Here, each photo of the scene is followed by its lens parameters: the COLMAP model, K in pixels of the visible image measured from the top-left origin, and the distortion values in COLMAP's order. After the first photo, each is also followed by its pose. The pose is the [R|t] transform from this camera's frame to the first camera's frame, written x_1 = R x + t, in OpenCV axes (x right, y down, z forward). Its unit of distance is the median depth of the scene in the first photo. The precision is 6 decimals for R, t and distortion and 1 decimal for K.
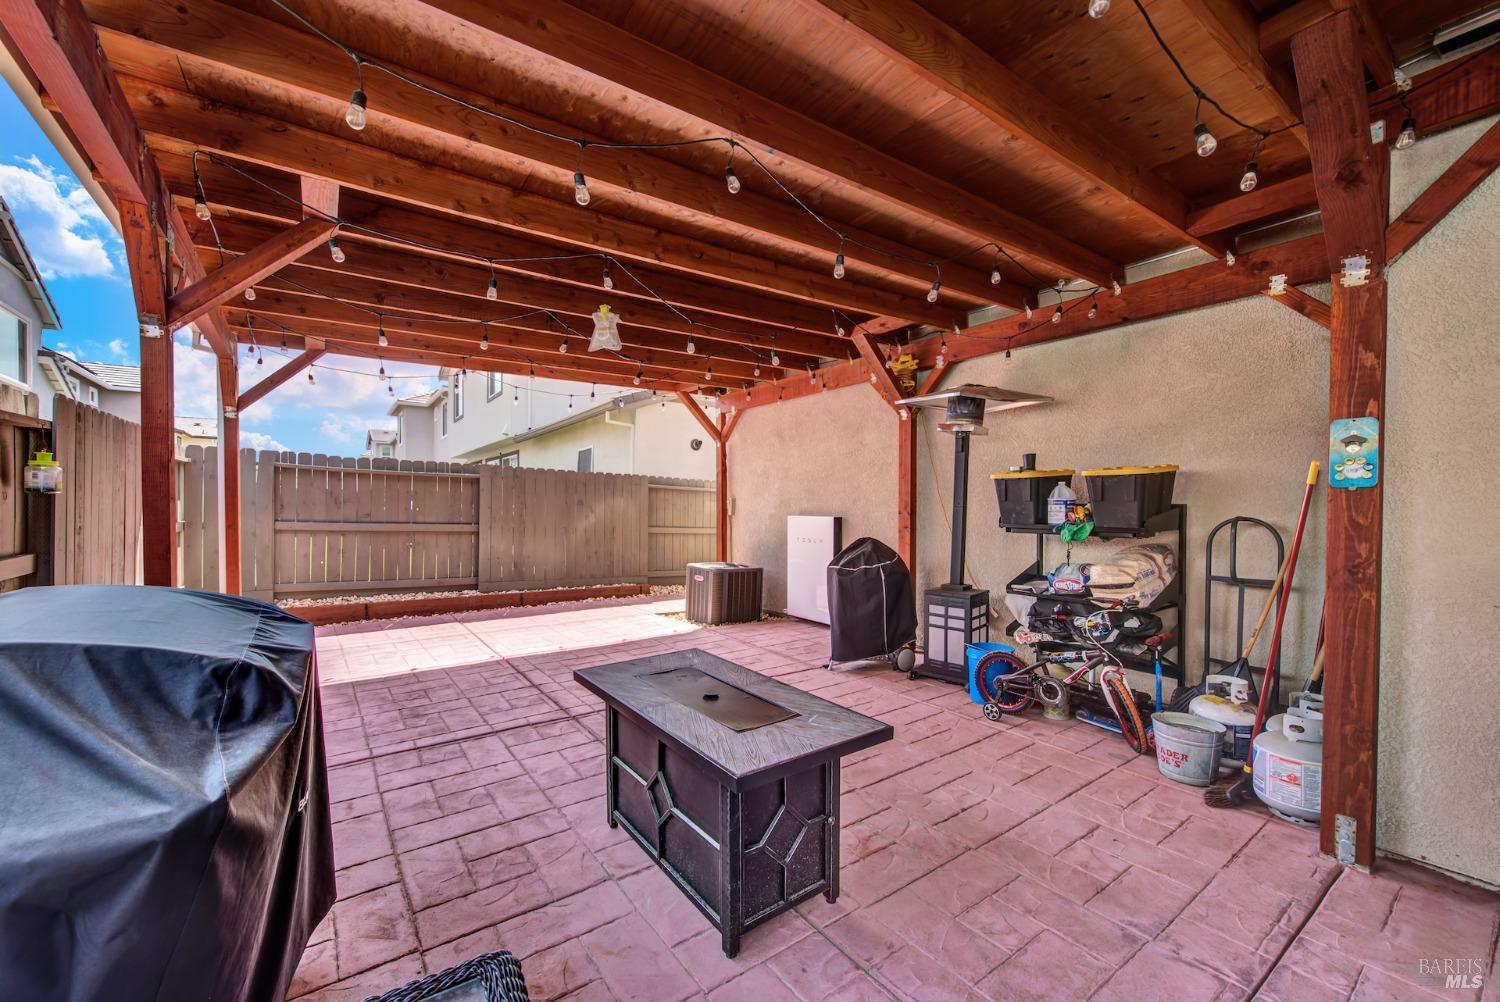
lens RADIAL K [[615.5, 0, 758.0], [0, 615.5, 508.8], [0, 0, 1]] dist [0.004887, -0.002006]
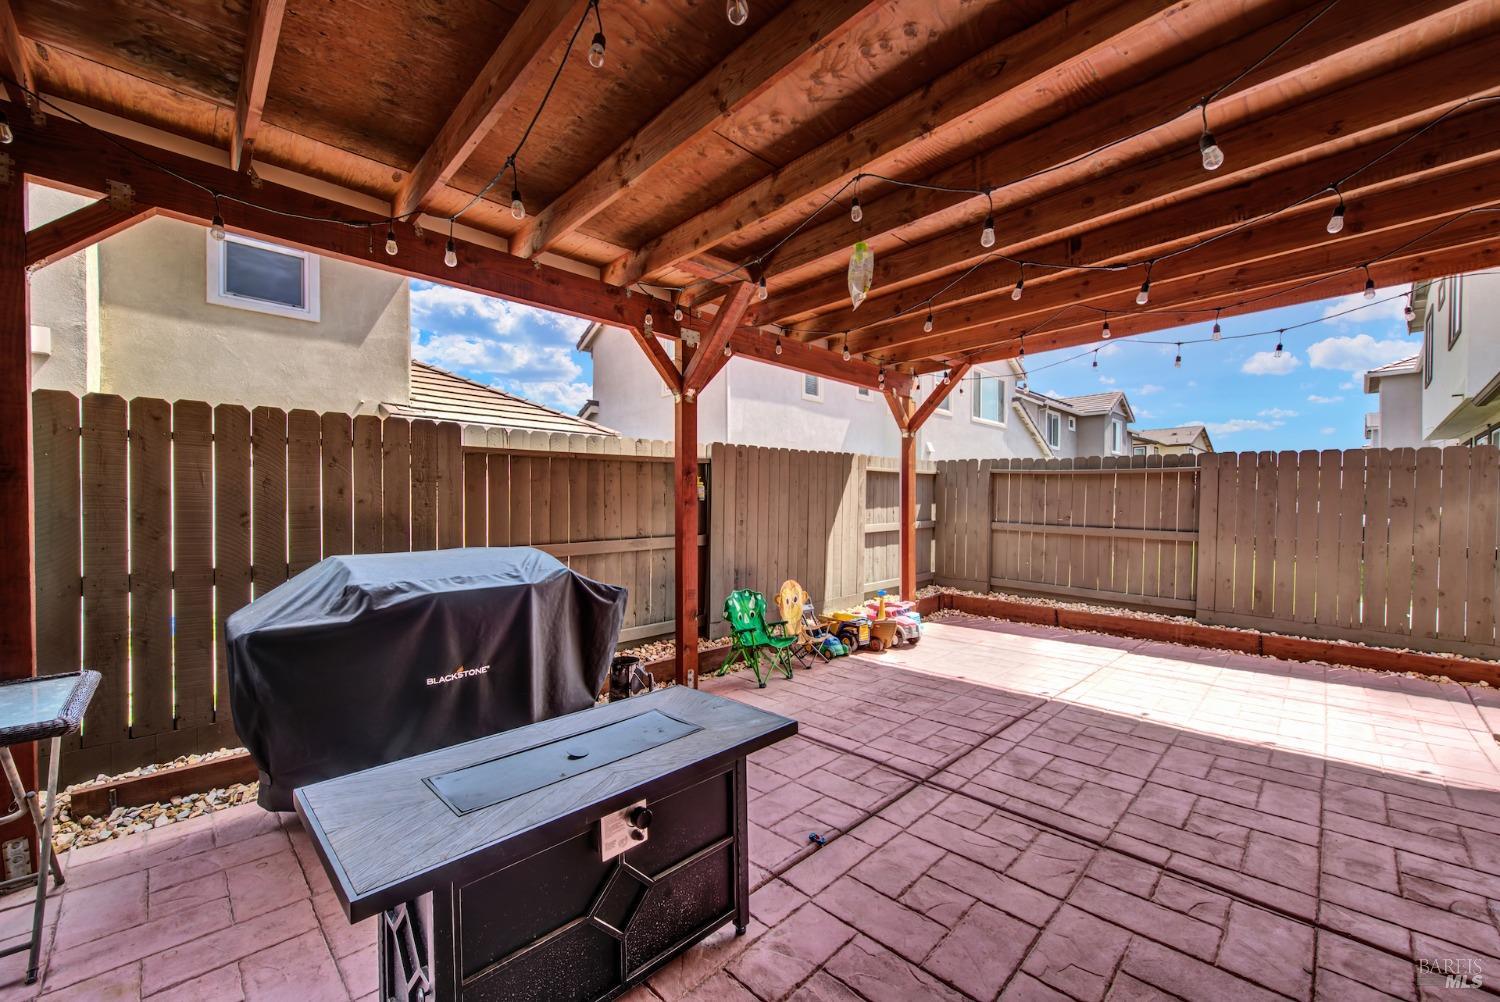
lens RADIAL K [[615.5, 0, 756.1], [0, 615.5, 511.5], [0, 0, 1]] dist [0.004887, -0.002006]
pose [[0.124407, 0.004667, -0.992220, 0.268640], [-0.006738, 0.999970, 0.003859, 0.000625], [0.992208, 0.006206, 0.124435, 0.430418]]
